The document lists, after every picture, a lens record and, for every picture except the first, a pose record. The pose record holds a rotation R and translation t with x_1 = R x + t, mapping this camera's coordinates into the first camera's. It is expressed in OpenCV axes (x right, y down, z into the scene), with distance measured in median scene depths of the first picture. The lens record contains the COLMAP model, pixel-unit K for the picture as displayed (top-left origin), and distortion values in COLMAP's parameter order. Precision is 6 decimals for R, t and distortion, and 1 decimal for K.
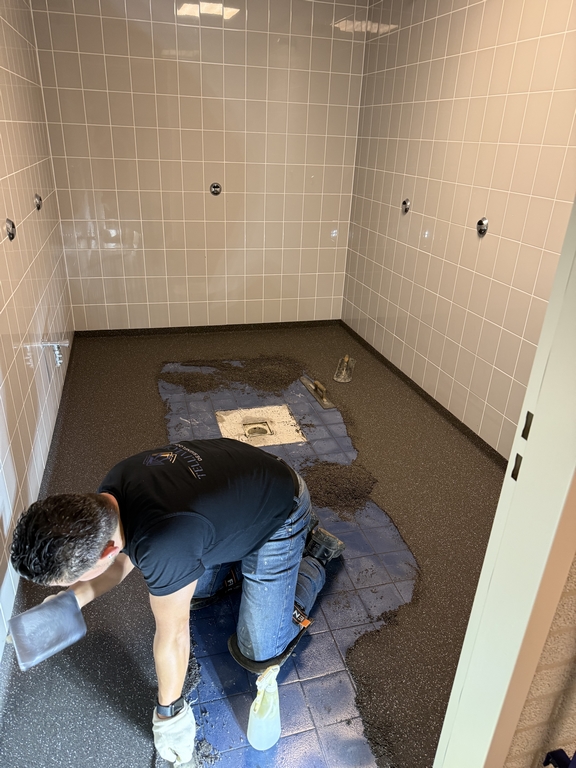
lens RADIAL K [[544.1, 0, 293.0], [0, 544.1, 388.4], [0, 0, 1]] dist [0.052497, -0.067201]
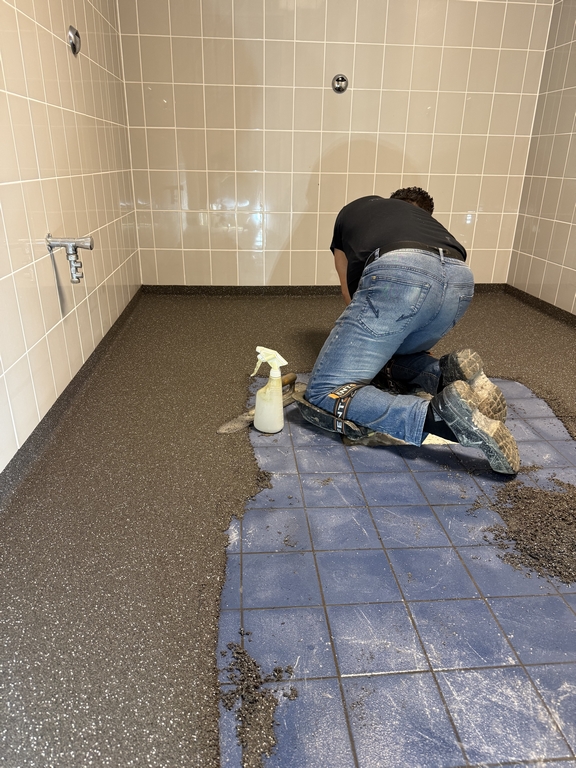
lens RADIAL K [[544.1, 0, 287.8], [0, 544.1, 384.3], [0, 0, 1]] dist [0.052497, -0.067201]
pose [[0.981556, 0.046667, -0.185390, -0.066756], [-0.056508, 0.997240, -0.048157, 0.066417], [0.182631, 0.057744, 0.981484, 0.363645]]
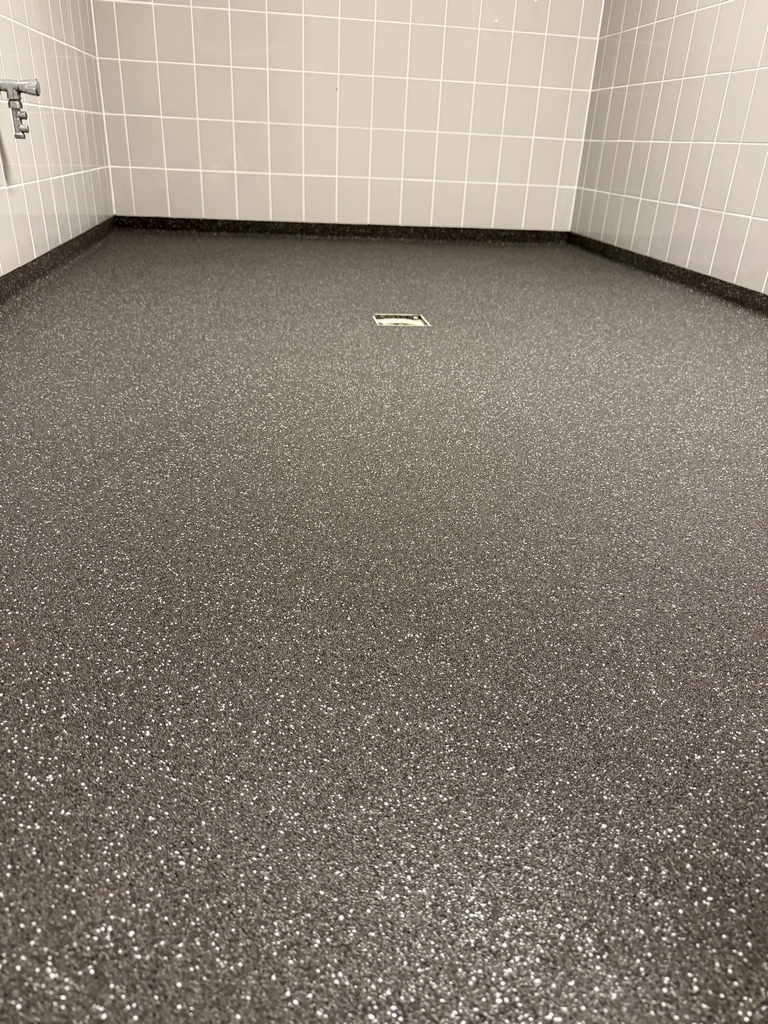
lens RADIAL K [[725.5, 0, 387.9], [0, 725.5, 523.0], [0, 0, 1]] dist [0.052497, -0.067201]
pose [[0.990940, 0.065277, -0.117373, 0.013010], [-0.060730, 0.997274, 0.041914, 0.209951], [0.119789, -0.034406, 0.992203, 0.277054]]
